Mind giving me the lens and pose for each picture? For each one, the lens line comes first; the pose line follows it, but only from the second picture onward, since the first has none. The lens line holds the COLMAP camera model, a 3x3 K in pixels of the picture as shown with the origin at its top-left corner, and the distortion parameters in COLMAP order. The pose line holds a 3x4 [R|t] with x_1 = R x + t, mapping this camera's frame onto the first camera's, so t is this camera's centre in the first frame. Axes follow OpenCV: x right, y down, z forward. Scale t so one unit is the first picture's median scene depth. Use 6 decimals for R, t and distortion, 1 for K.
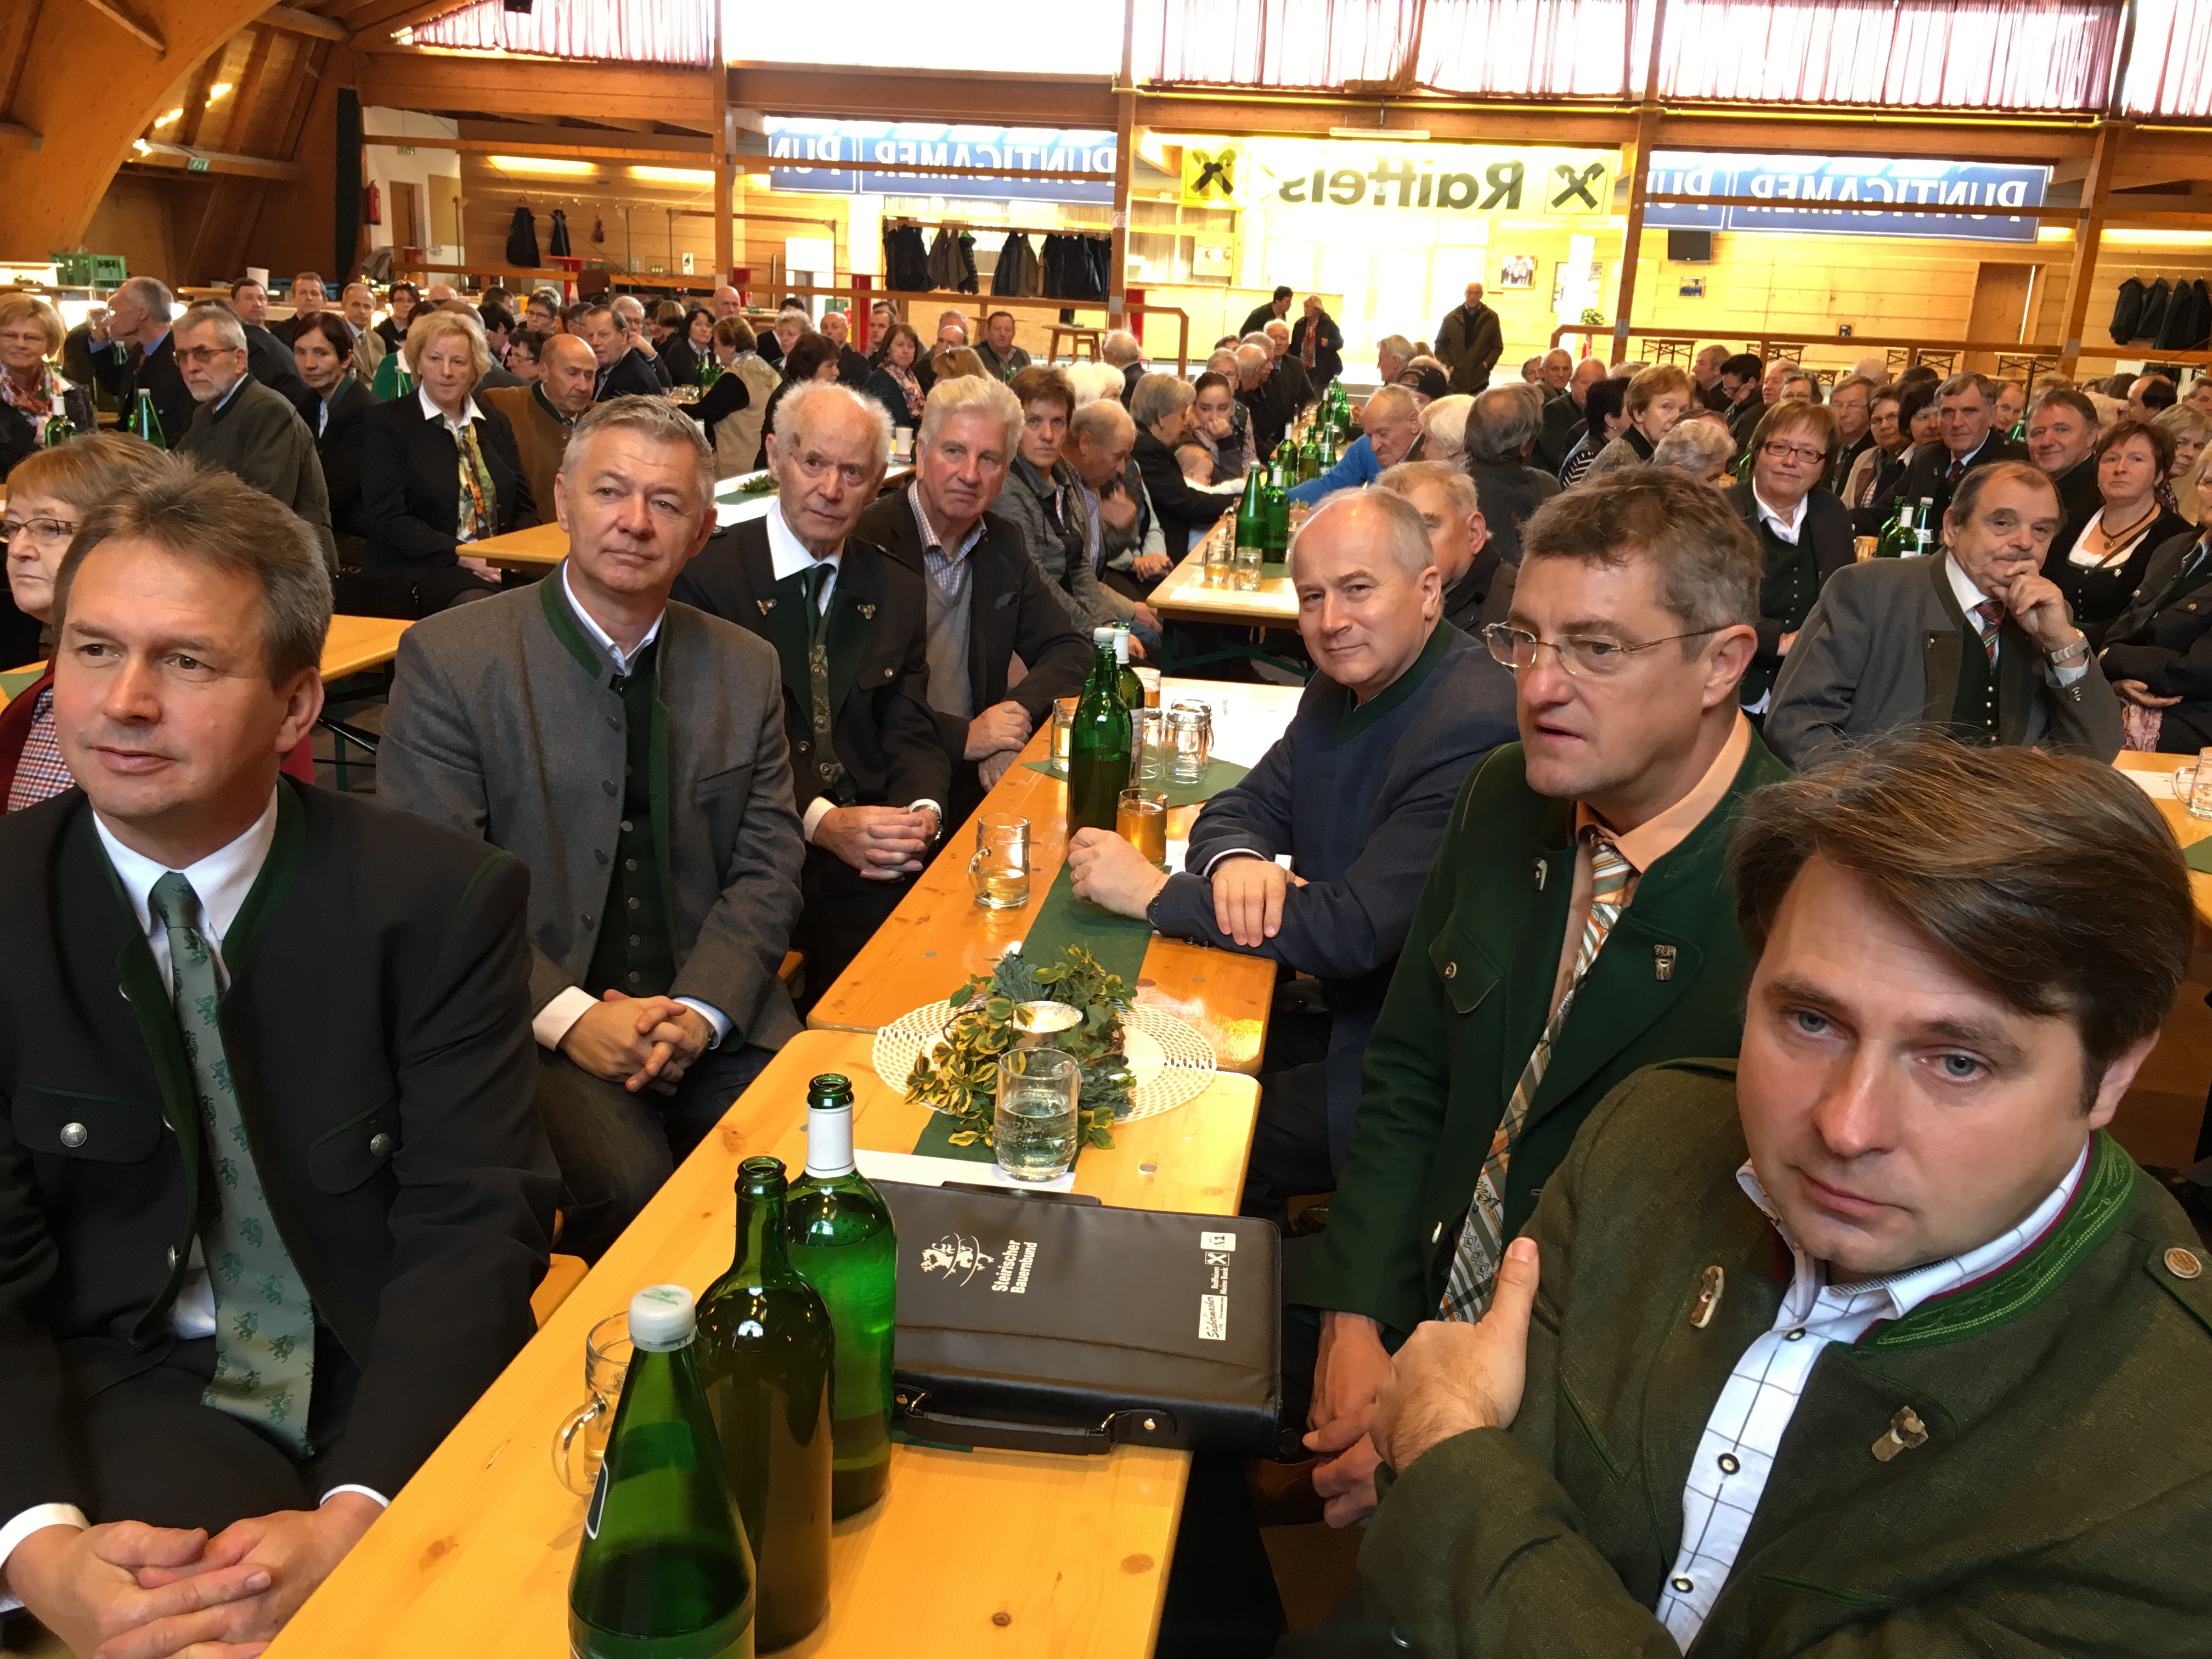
lens RADIAL K [[1846.9, 0, 1106.0], [0, 1846.9, 829.5], [0, 0, 1]] dist [0.097732, -0.131431]
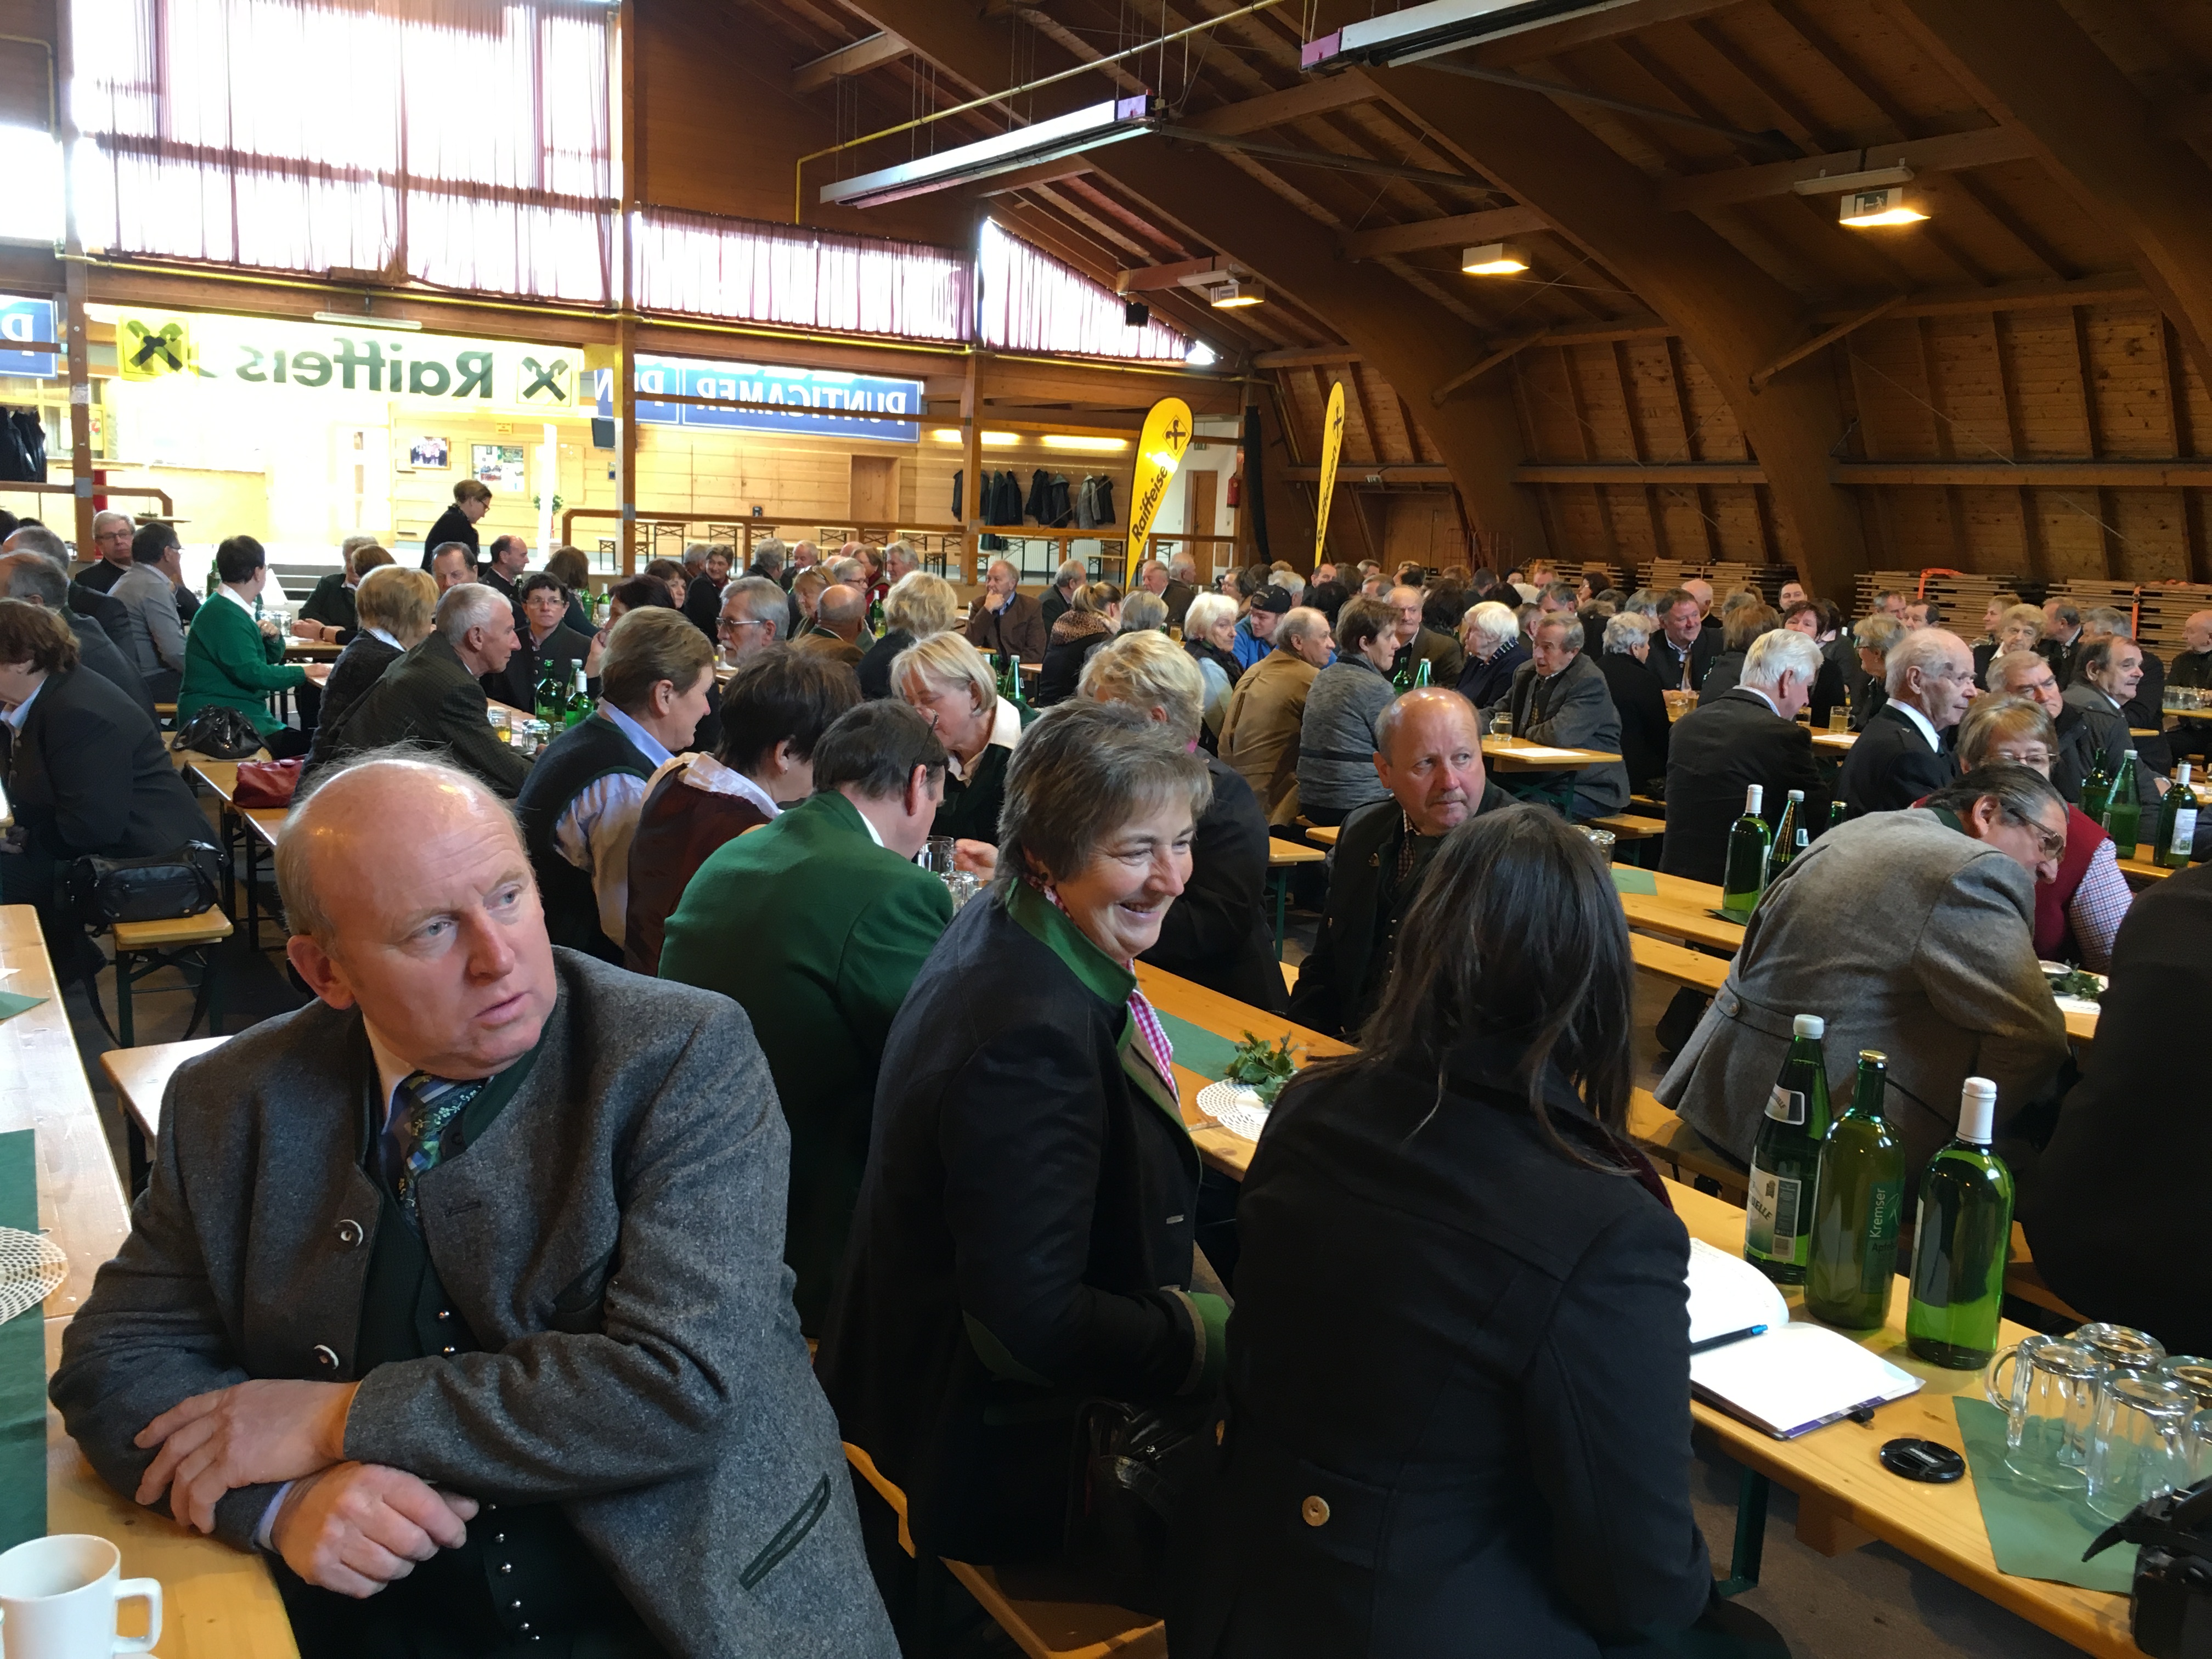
lens RADIAL K [[1835.4, 0, 1106.0], [0, 1835.4, 829.5], [0, 0, 1]] dist [0.077205, -0.111525]
pose [[0.753647, -0.123286, 0.645614, -0.226866], [0.175186, 0.984397, -0.016521, -0.021054], [-0.633504, 0.125553, 0.763485, 0.032213]]
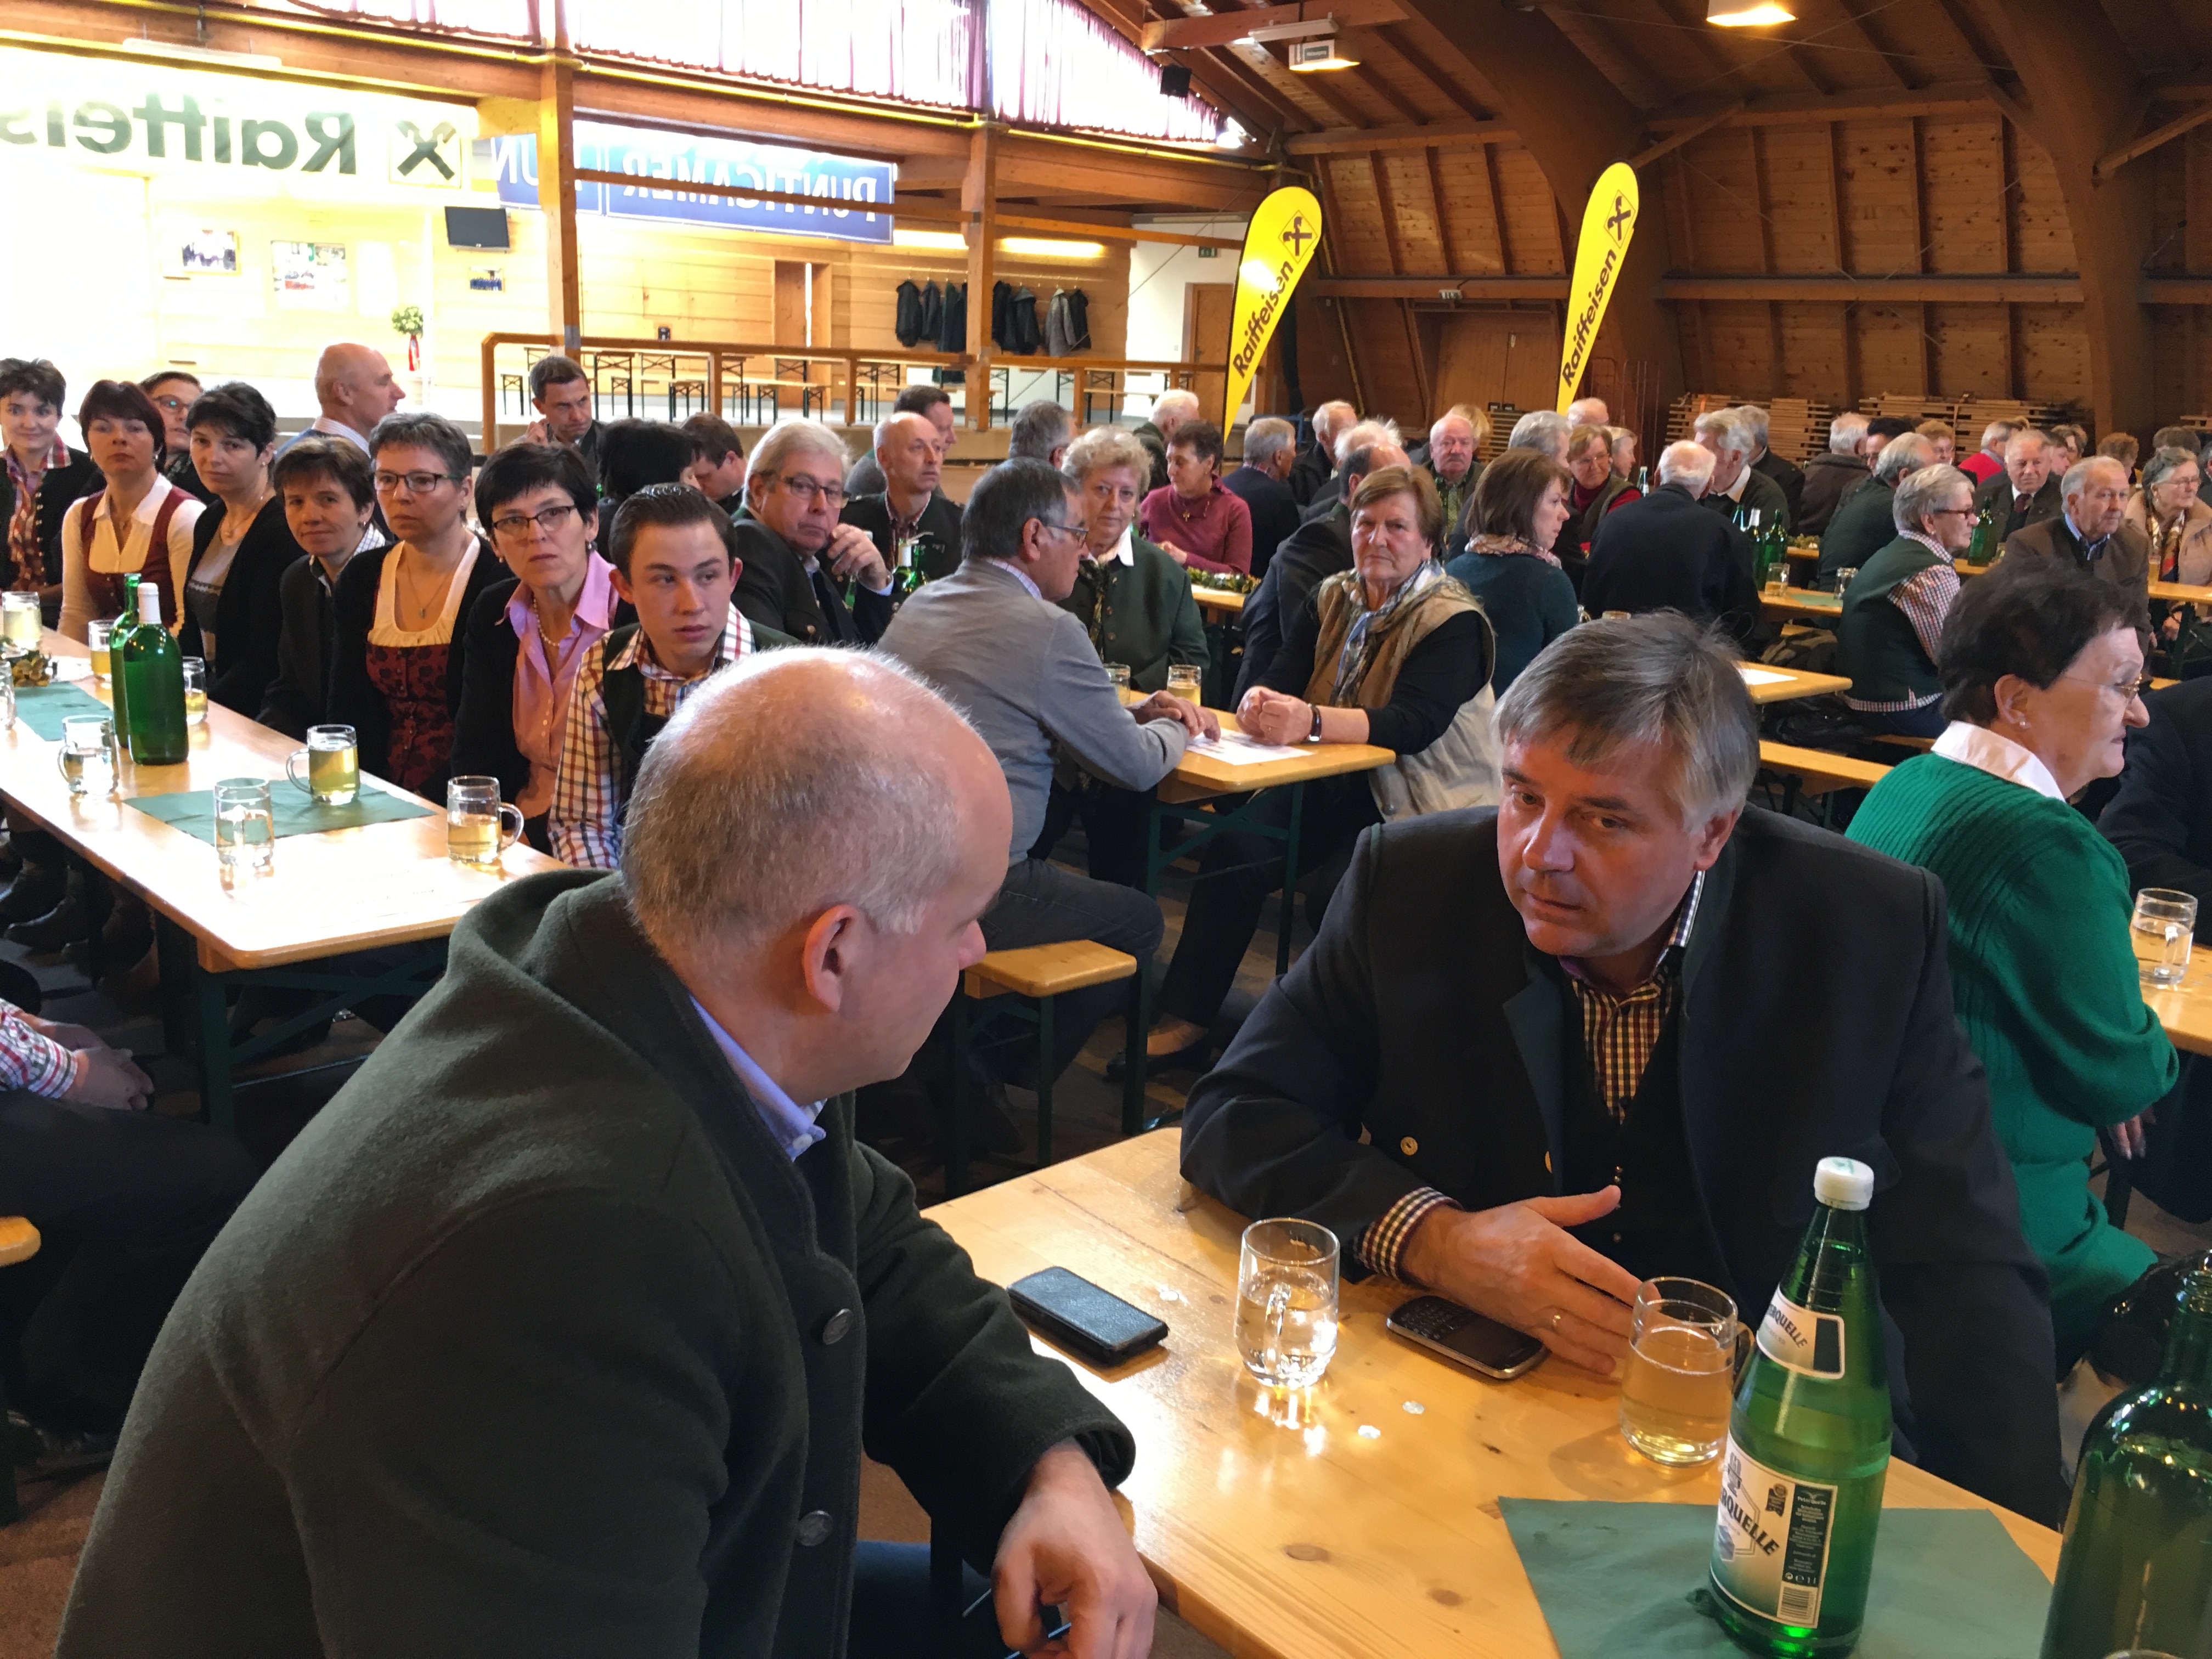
lens RADIAL K [[1846.9, 0, 1106.0], [0, 1846.9, 829.5], [0, 0, 1]] dist [0.097732, -0.131431]
pose [[0.618909, -0.216238, 0.755111, -0.227376], [0.205085, 0.972498, 0.110398, -0.104716], [-0.758217, 0.086536, 0.646235, 0.329313]]
